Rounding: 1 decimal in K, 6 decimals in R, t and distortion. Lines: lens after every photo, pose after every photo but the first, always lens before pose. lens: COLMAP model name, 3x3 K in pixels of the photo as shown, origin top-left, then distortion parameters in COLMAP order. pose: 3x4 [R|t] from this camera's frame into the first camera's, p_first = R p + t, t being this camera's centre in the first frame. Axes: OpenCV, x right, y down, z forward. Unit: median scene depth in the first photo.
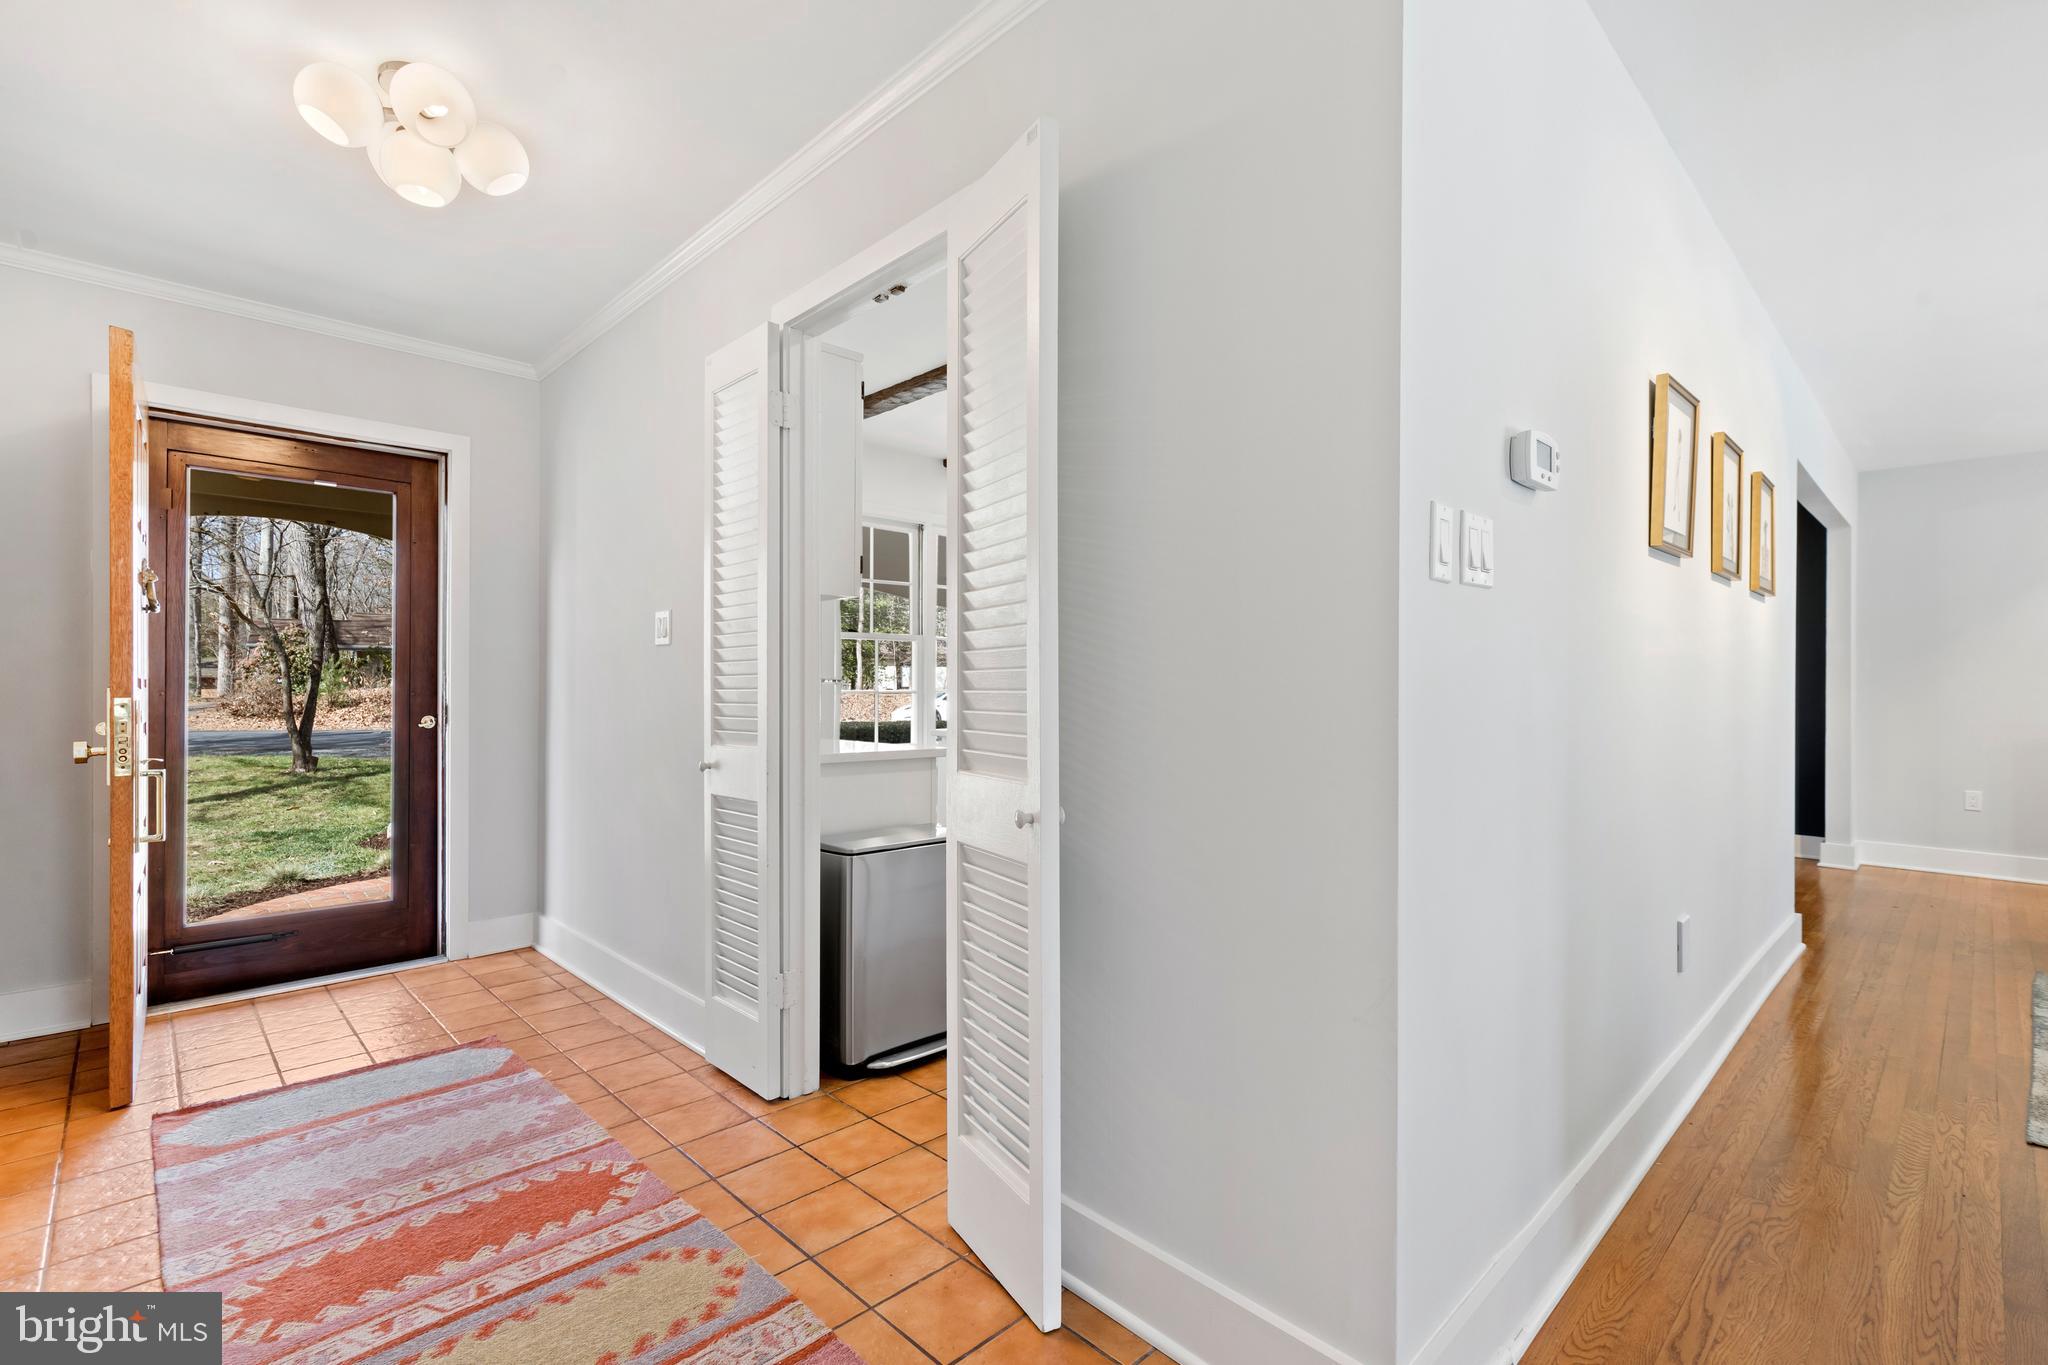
lens RADIAL K [[921.8, 0, 1062.7], [0, 921.8, 689.0], [0, 0, 1]] dist [0.004202, 0.000875]
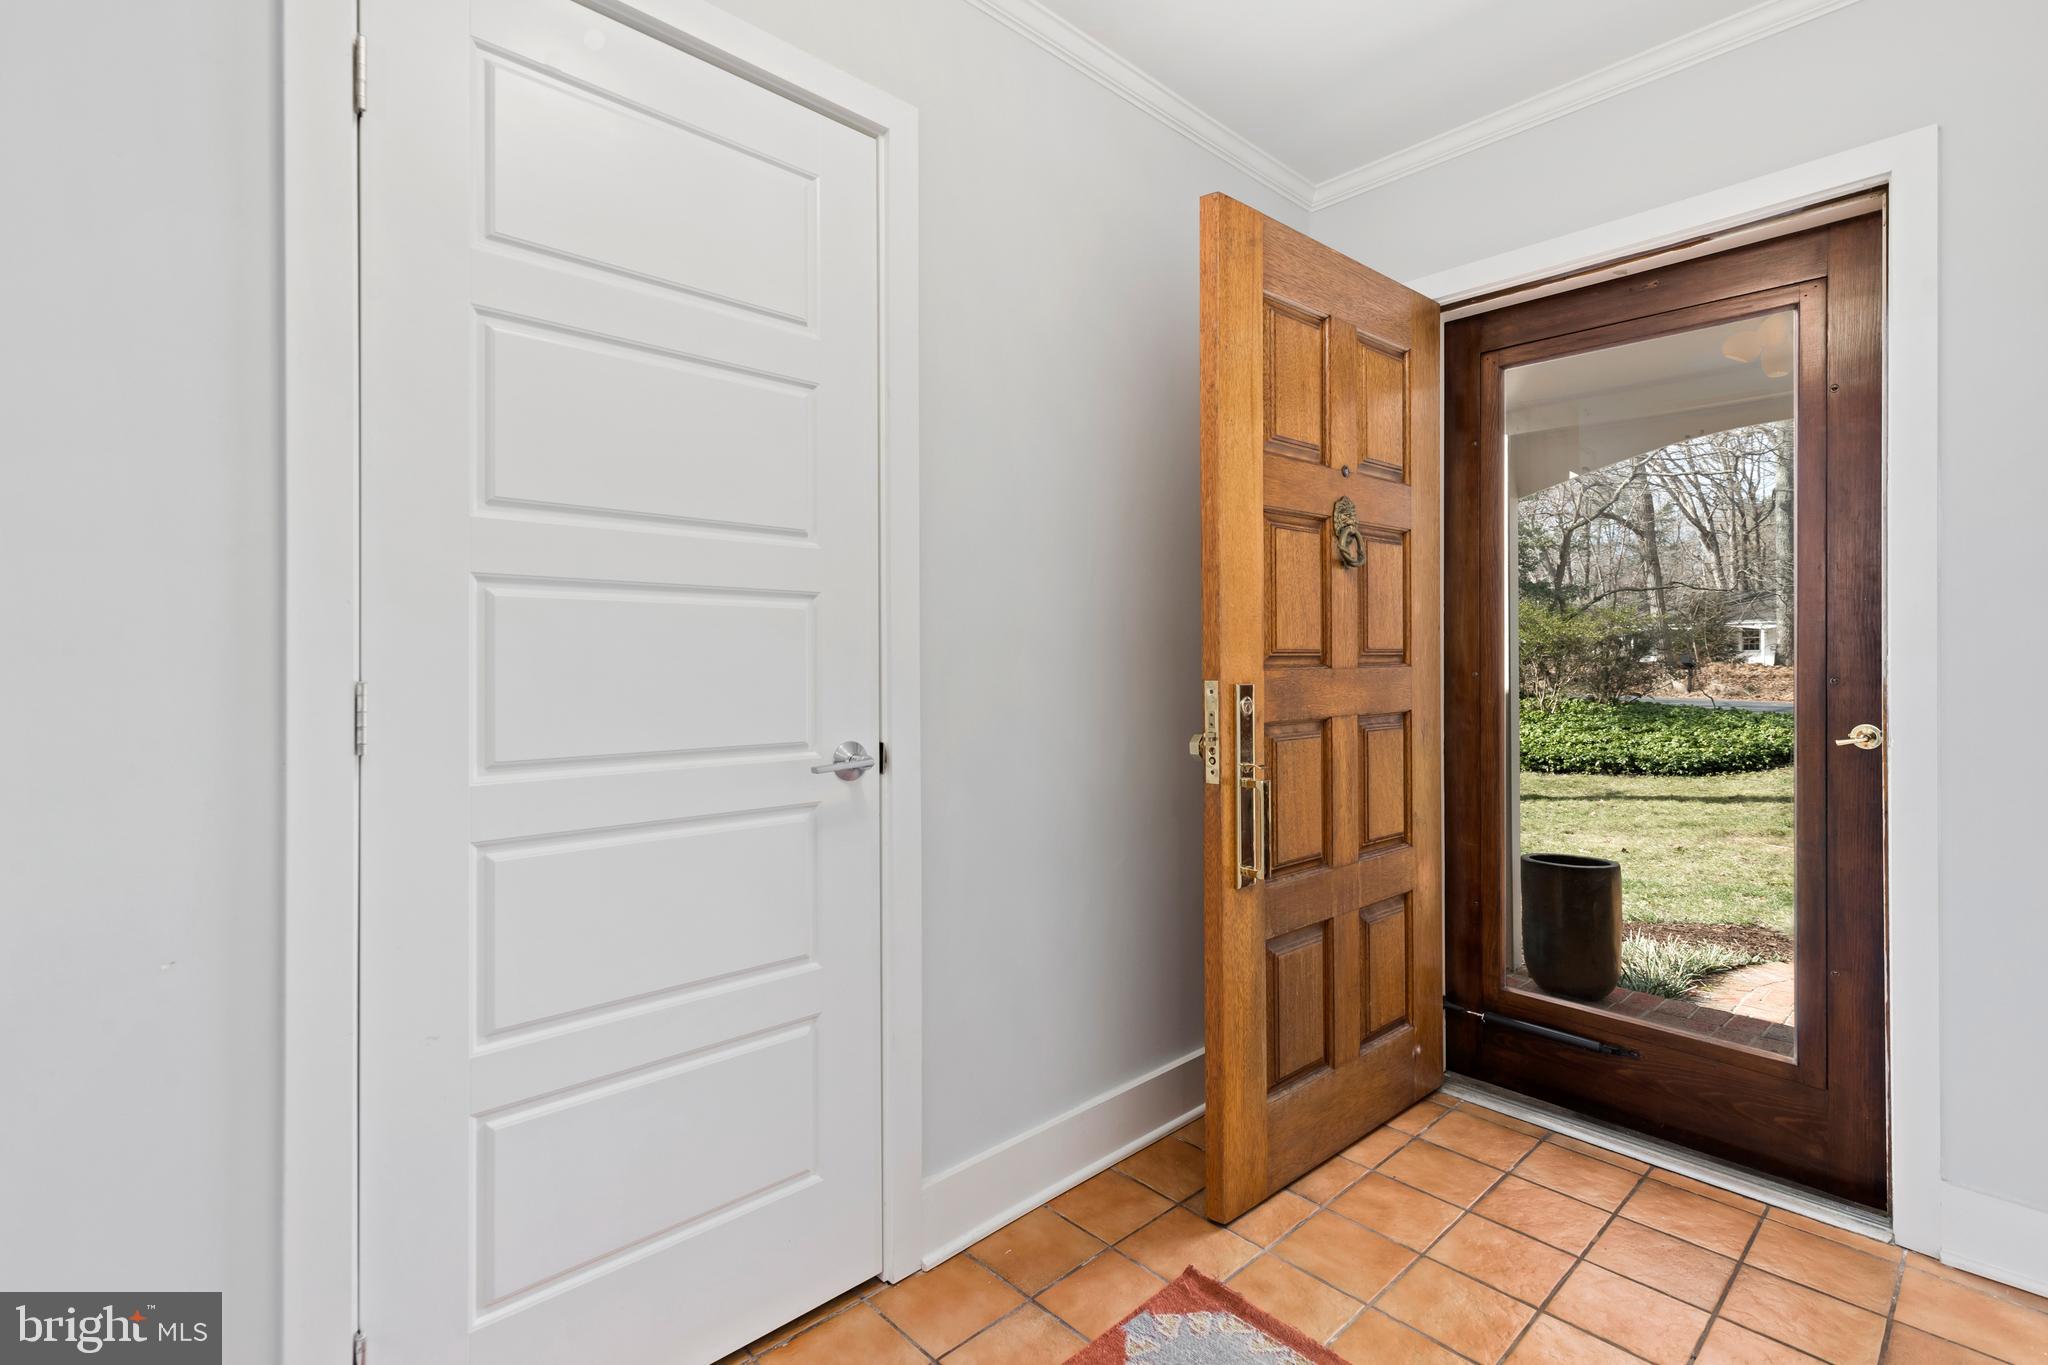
lens RADIAL K [[951.9, 0, 1025.6], [0, 951.9, 651.4], [0, 0, 1]] dist [0.010621, -0.000591]
pose [[-0.035247, -0.010122, -0.999327, -0.262039], [-0.004332, 0.999941, -0.009975, -0.005701], [0.999369, 0.003977, -0.035289, 0.998965]]
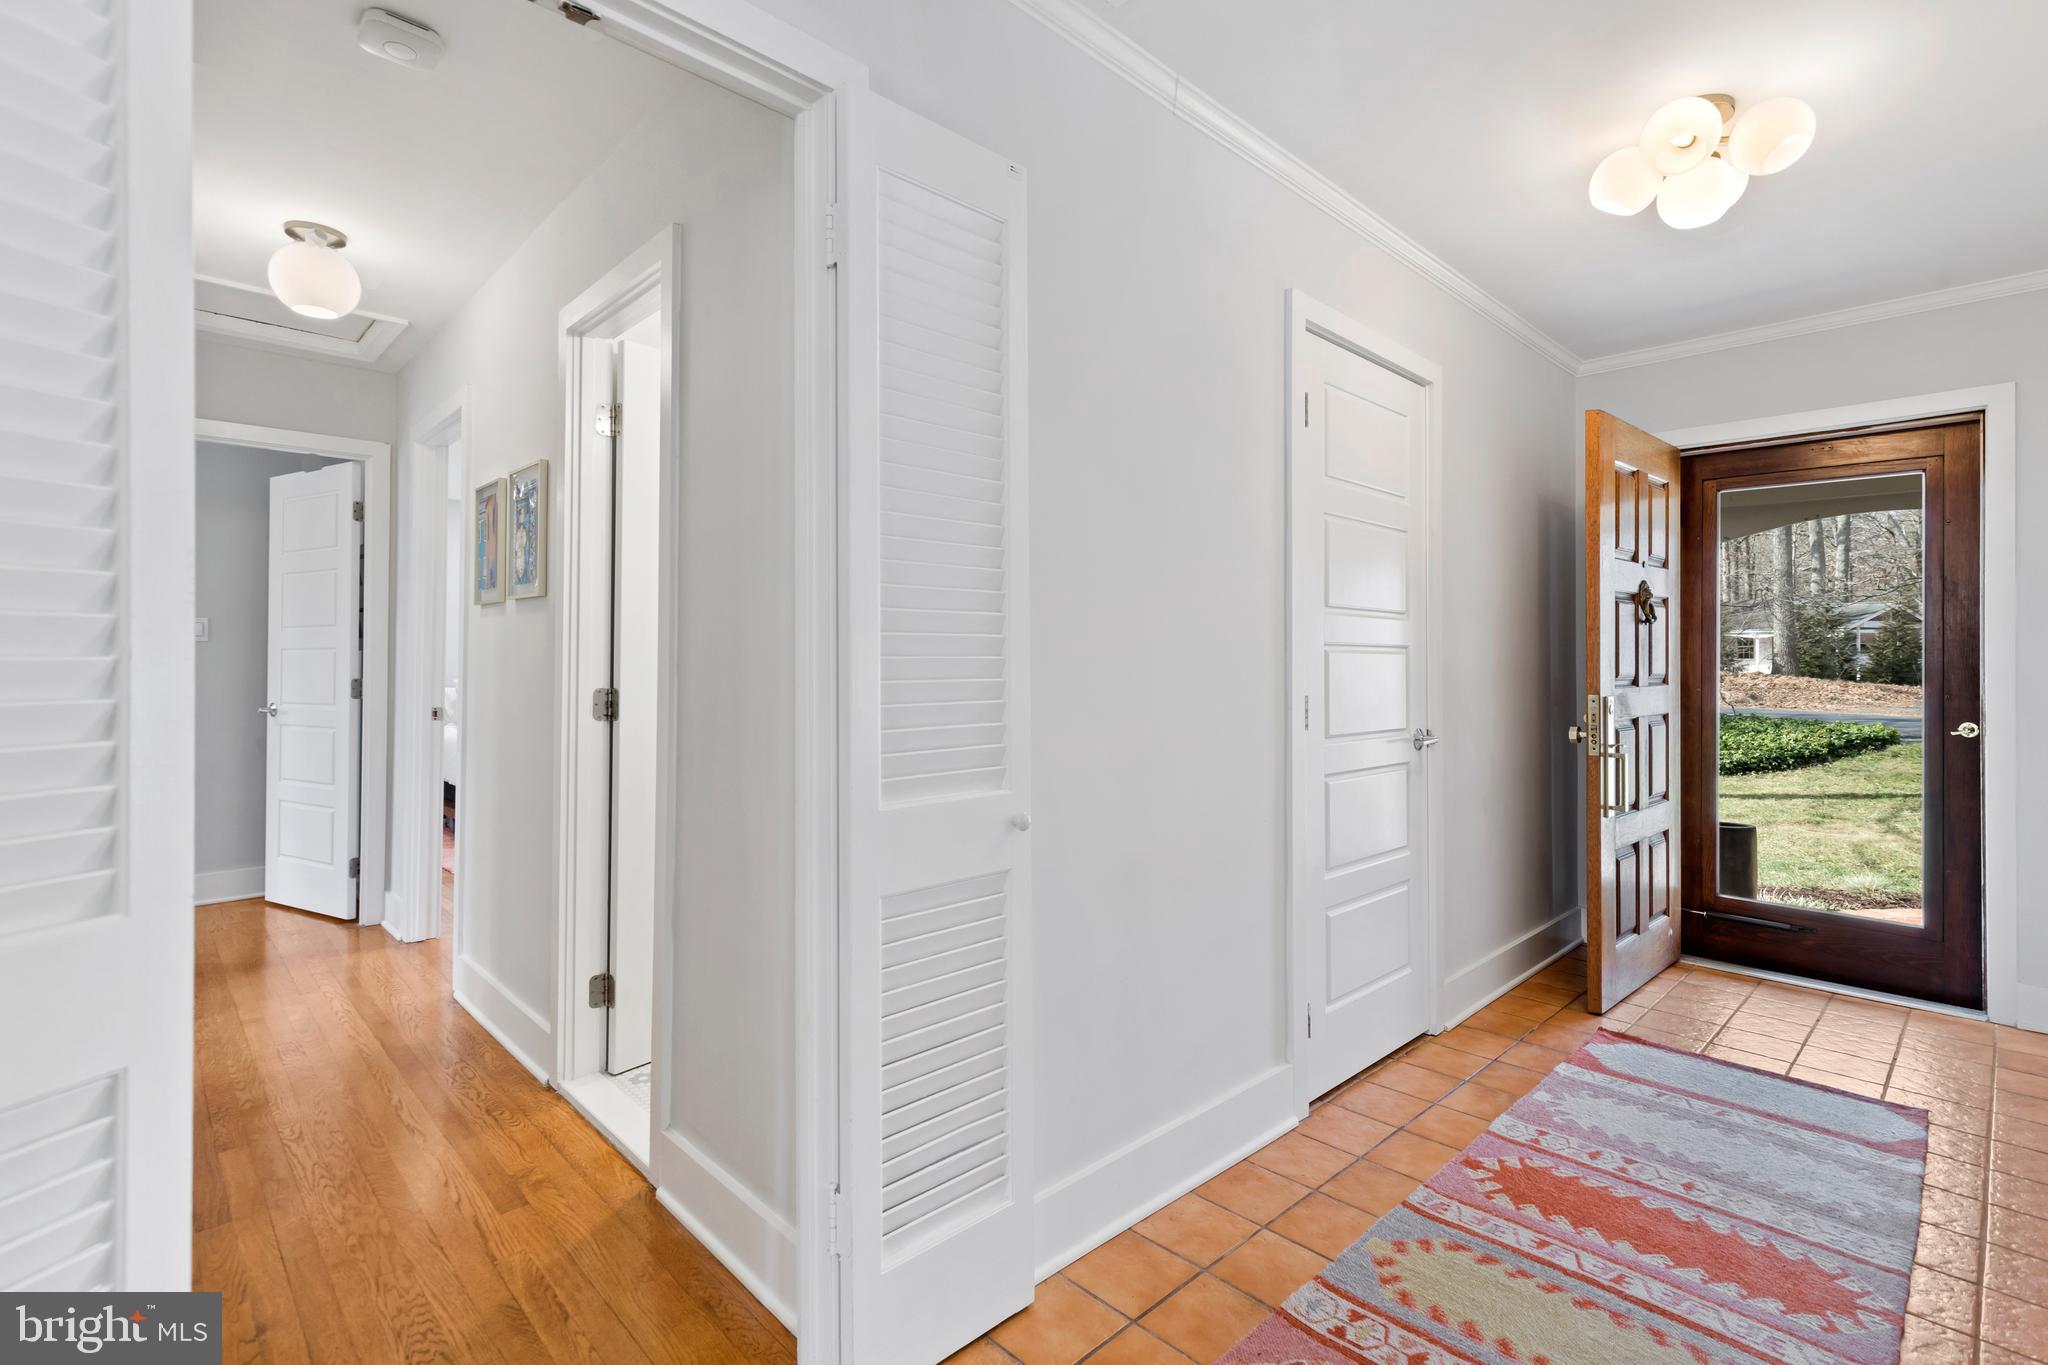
lens RADIAL K [[957.7, 0, 1042.6], [0, 957.7, 650.4], [0, 0, 1]] dist [0.012575, -0.000006]
pose [[-0.011609, -0.015031, -0.999820, 0.380744], [-0.009984, 0.999839, -0.014915, -0.027060], [0.999883, 0.009809, -0.011758, 0.285306]]
